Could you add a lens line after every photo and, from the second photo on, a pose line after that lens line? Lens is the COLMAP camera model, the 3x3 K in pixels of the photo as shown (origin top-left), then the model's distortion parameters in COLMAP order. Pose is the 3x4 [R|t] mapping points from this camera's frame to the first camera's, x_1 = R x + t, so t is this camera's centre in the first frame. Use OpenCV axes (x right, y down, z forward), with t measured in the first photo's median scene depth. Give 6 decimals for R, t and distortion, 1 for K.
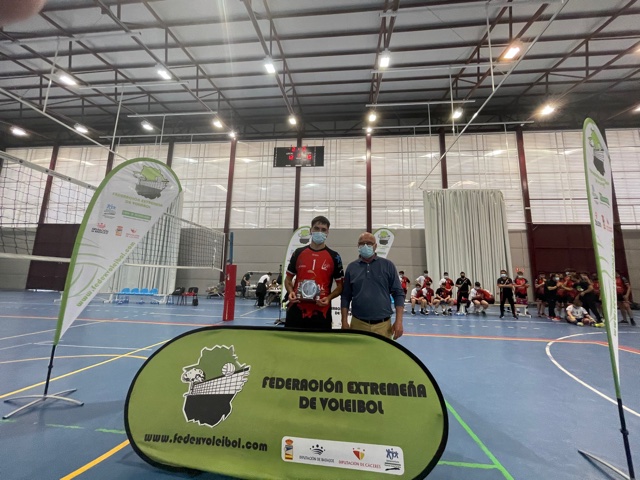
lens RADIAL K [[257.9, 0, 318.9], [0, 257.9, 237.1], [0, 0, 1]] dist [-0.005322, 0.000180]
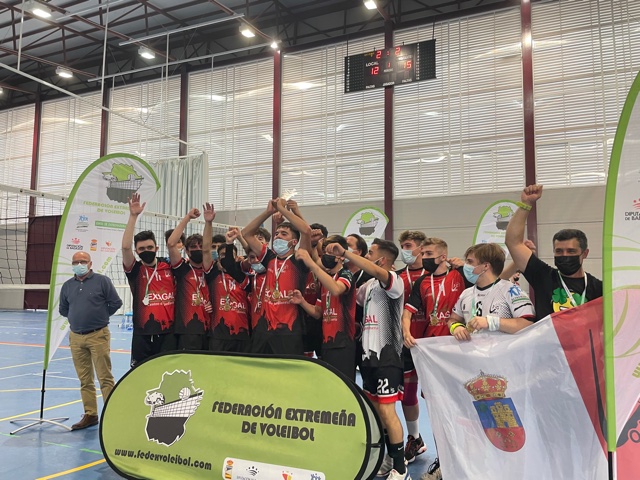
lens RADIAL K [[493.6, 0, 320.0], [0, 493.6, 240.0], [0, 0, 1]] dist [0.080526, -0.120283]
pose [[0.950537, -0.046200, -0.307156, 0.720888], [0.066531, 0.996209, 0.056047, -0.128859], [0.303402, -0.073710, 0.950007, -0.571763]]
